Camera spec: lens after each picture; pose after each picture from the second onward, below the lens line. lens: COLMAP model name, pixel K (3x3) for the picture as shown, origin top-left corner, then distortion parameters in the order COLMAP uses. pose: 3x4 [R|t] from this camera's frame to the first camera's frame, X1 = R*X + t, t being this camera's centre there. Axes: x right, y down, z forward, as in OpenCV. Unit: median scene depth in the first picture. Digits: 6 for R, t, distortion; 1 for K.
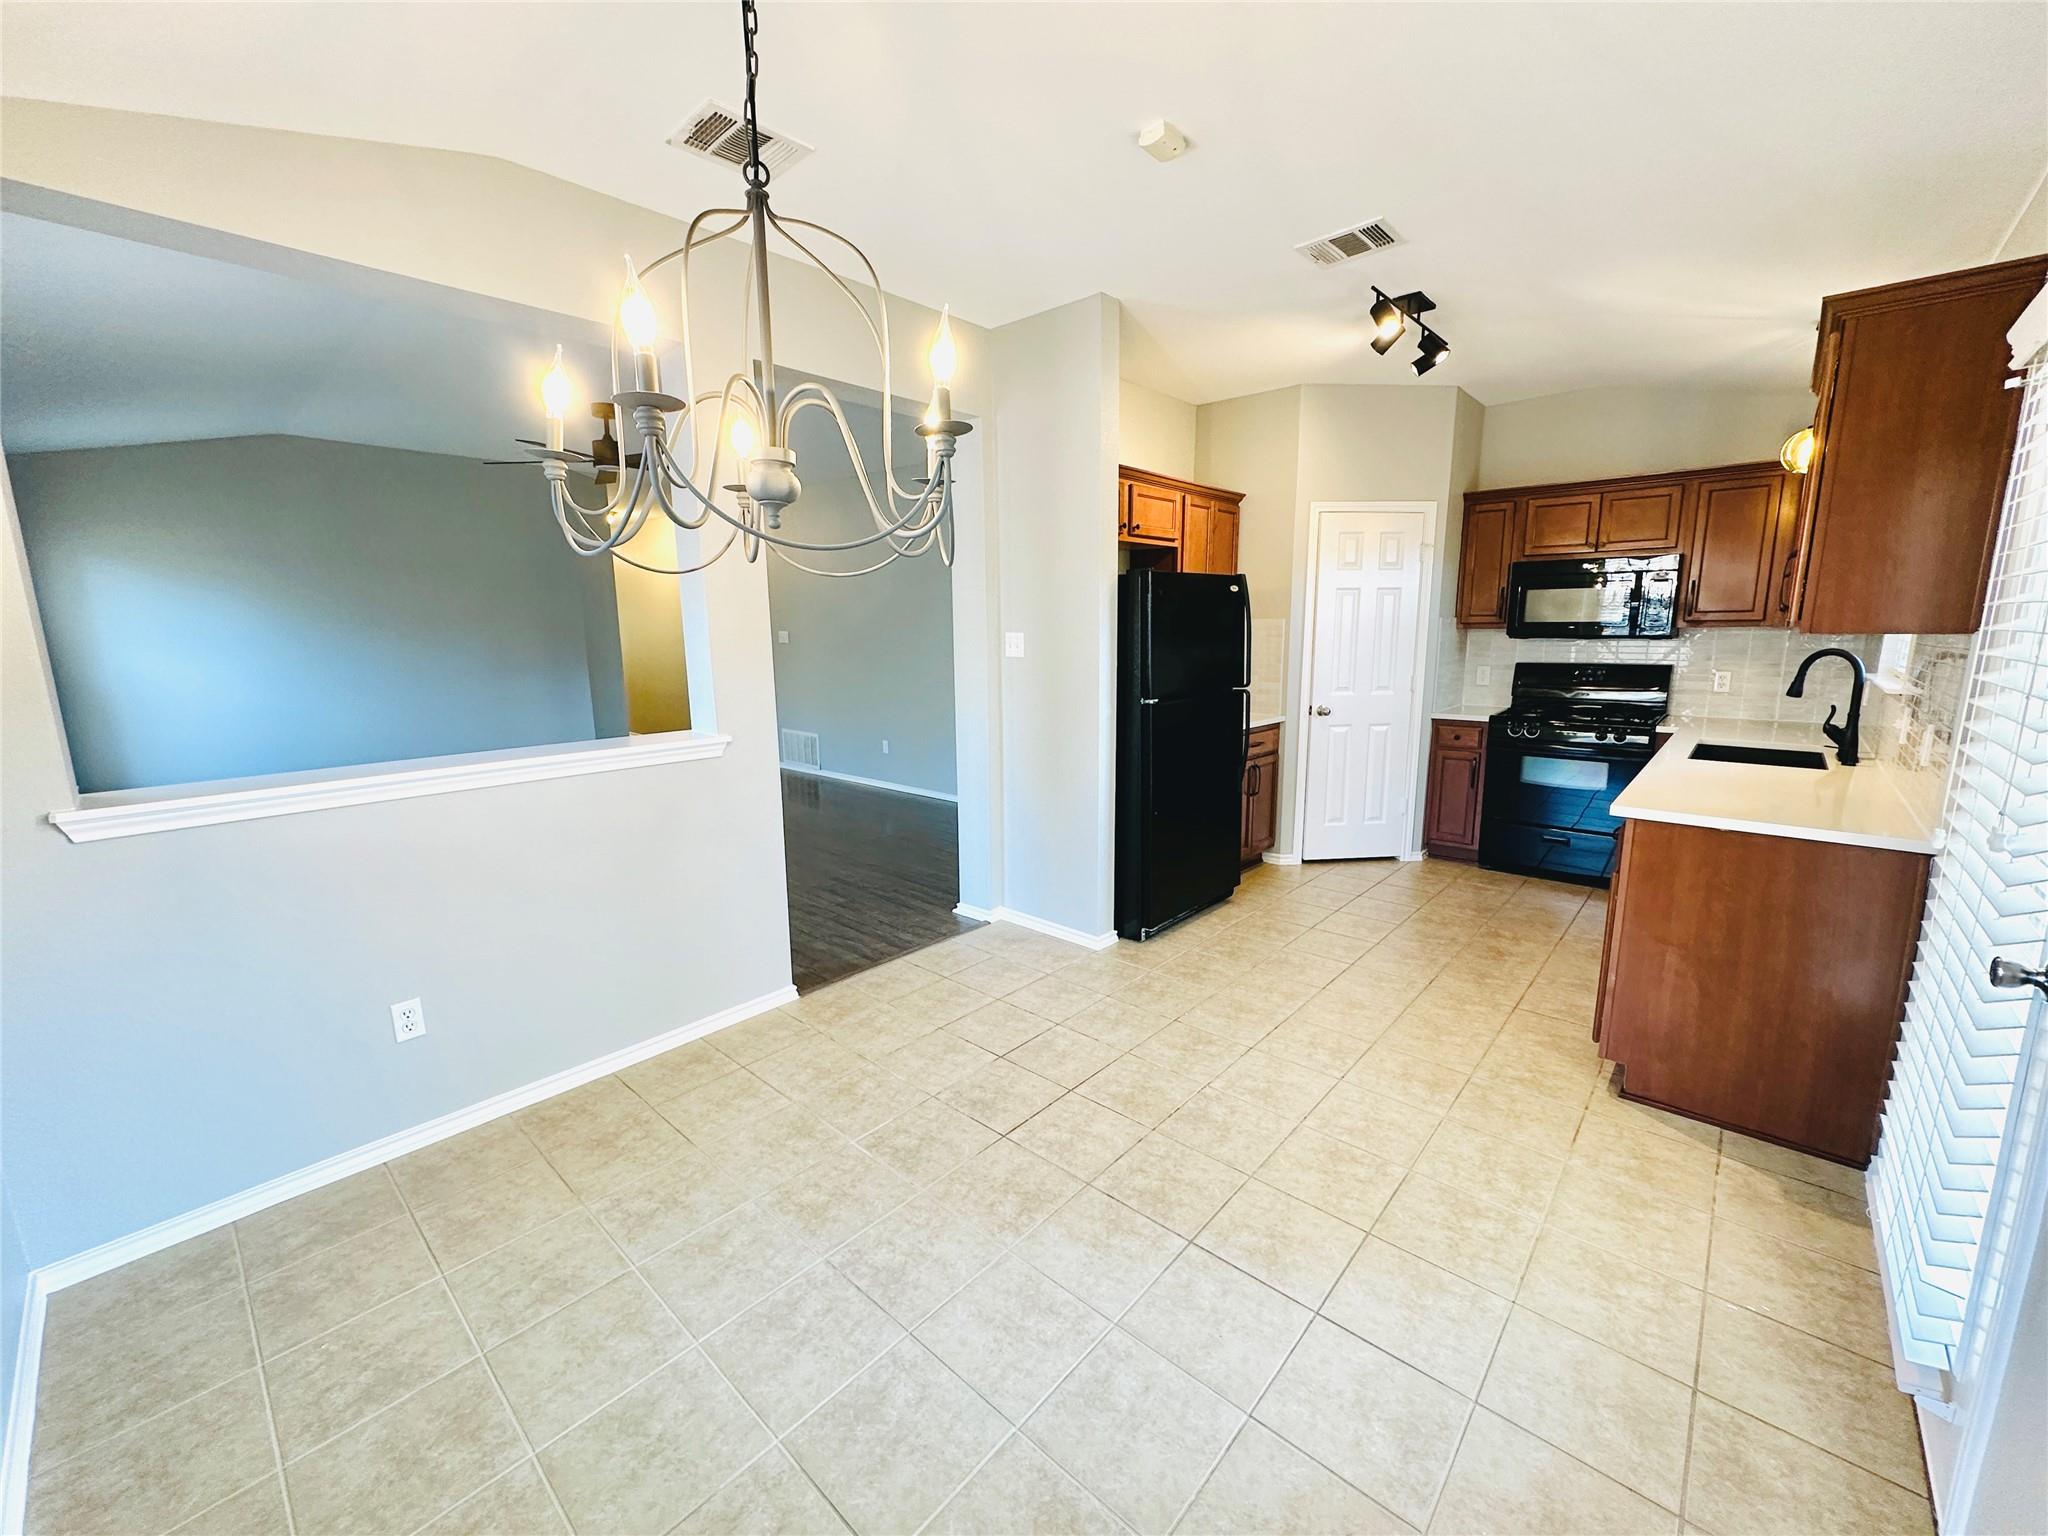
lens RADIAL K [[814.6, 0, 1020.6], [0, 814.6, 764.4], [0, 0, 1]] dist [-0.003053, 0.001045]
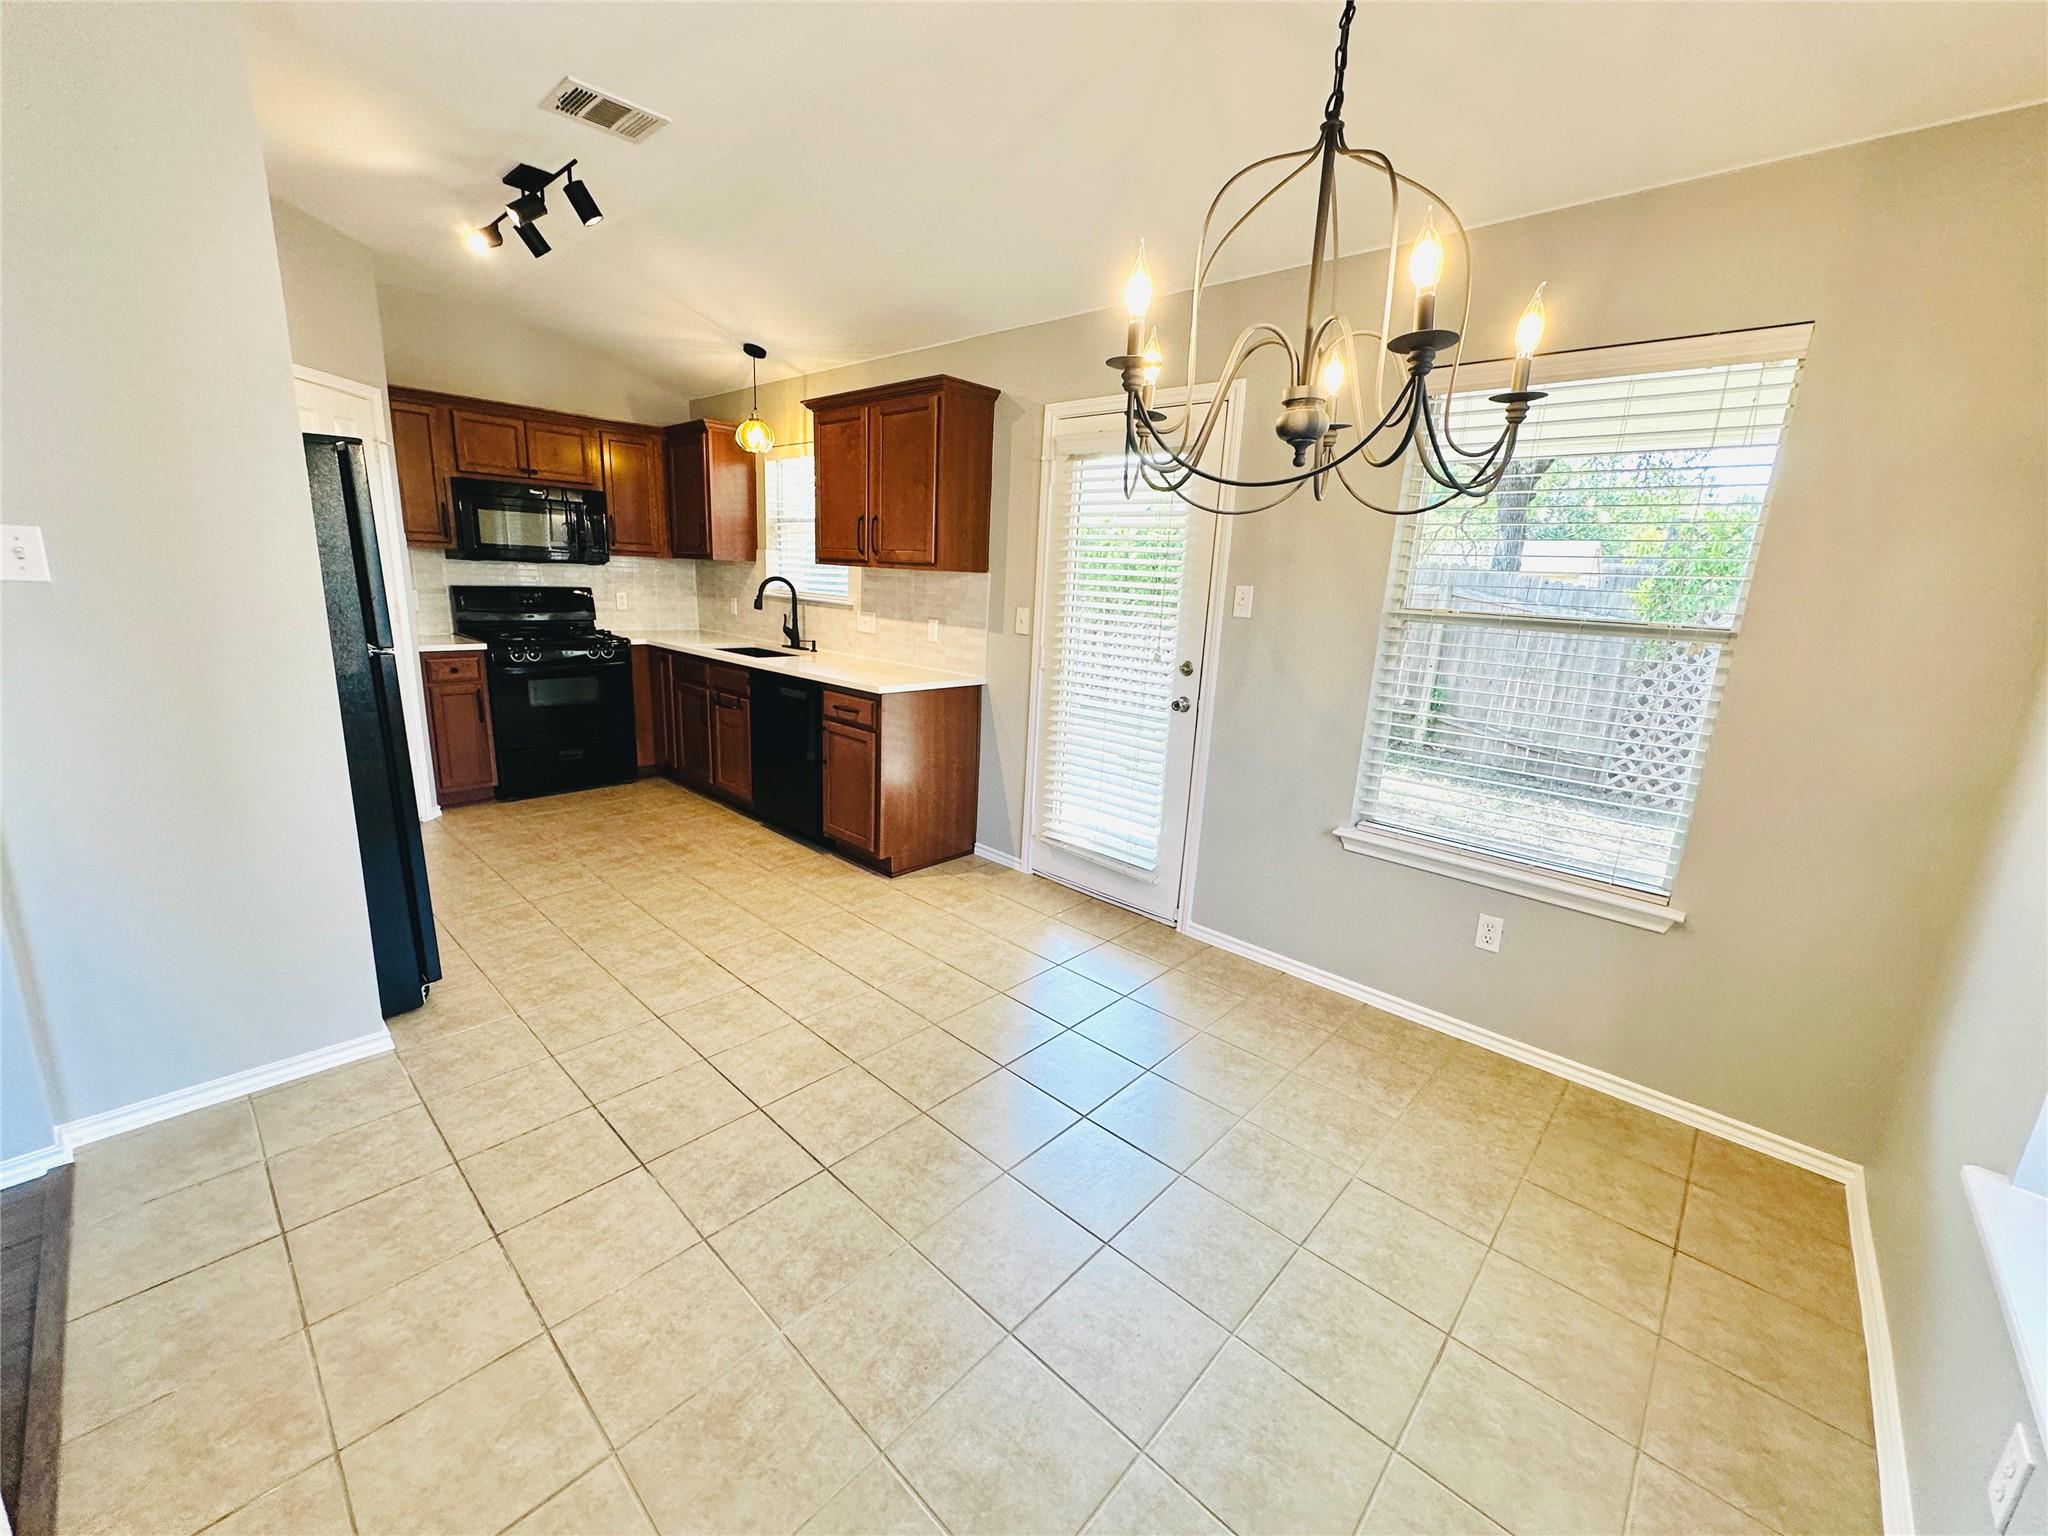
lens RADIAL K [[814.6, 0, 1021.9], [0, 814.6, 766.1], [0, 0, 1]] dist [-0.003053, 0.001045]
pose [[0.009757, -0.220625, 0.975310, -0.394648], [0.123159, 0.968195, 0.217783, -0.053490], [-0.992339, 0.117993, 0.036619, 0.383977]]
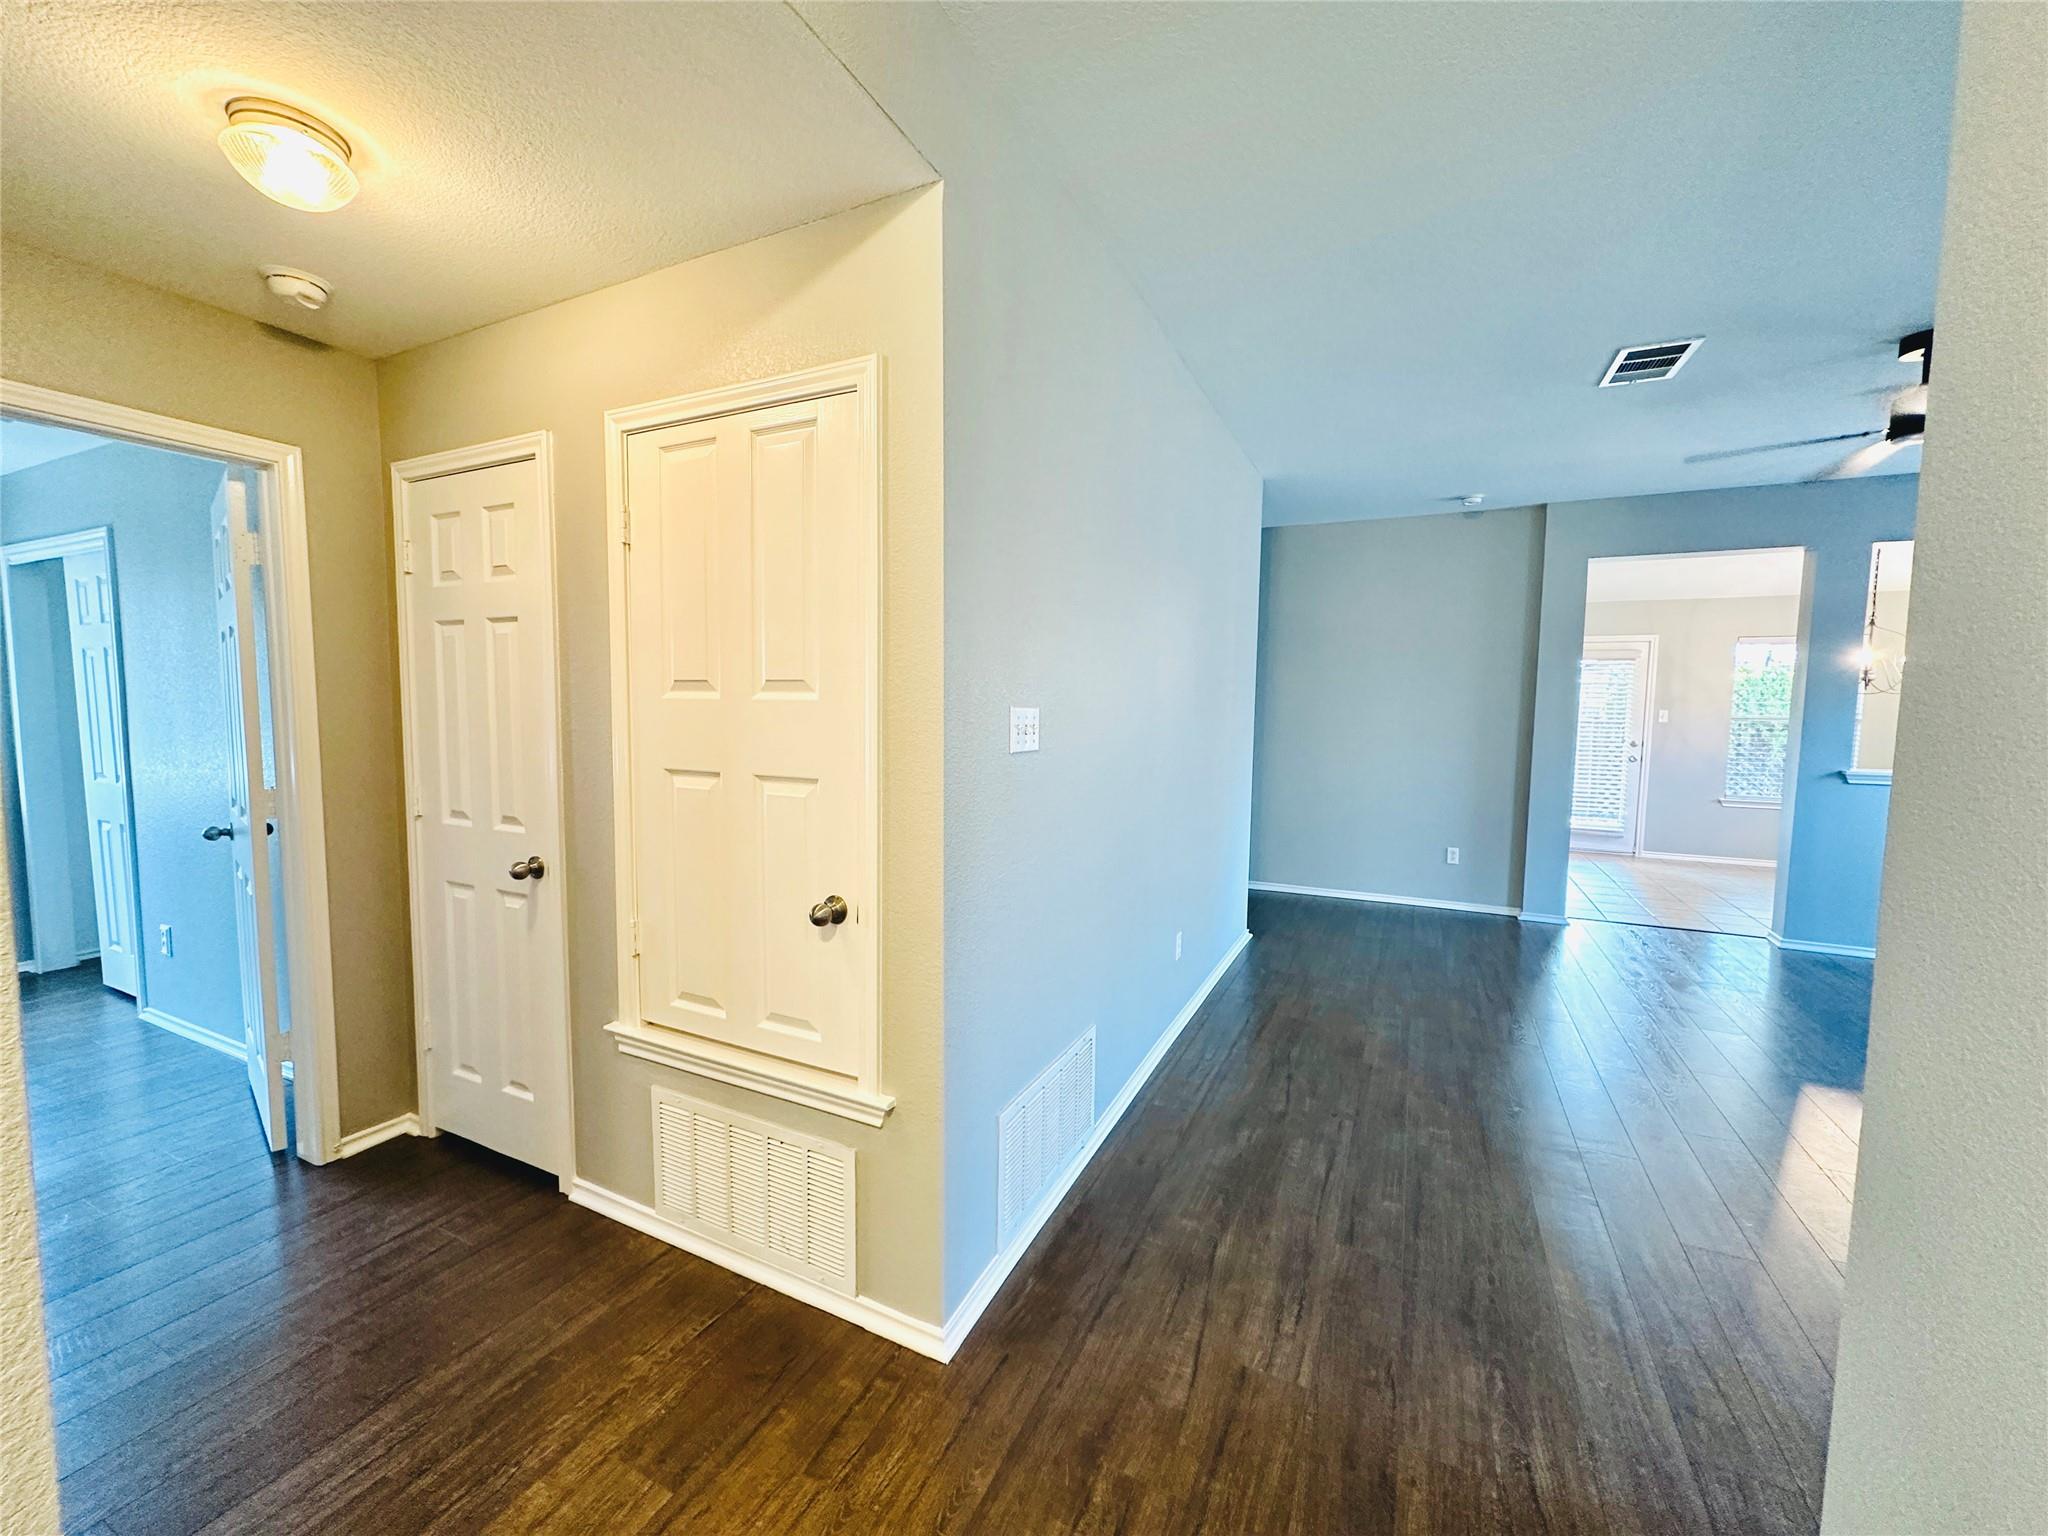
lens RADIAL K [[814.6, 0, 1019.0], [0, 814.6, 764.1], [0, 0, 1]] dist [-0.003053, 0.001045]
pose [[-0.280628, -0.065283, 0.957594, -0.988253], [0.154749, 0.981554, 0.112266, -0.324449], [-0.947260, 0.179691, -0.265349, 1.998726]]
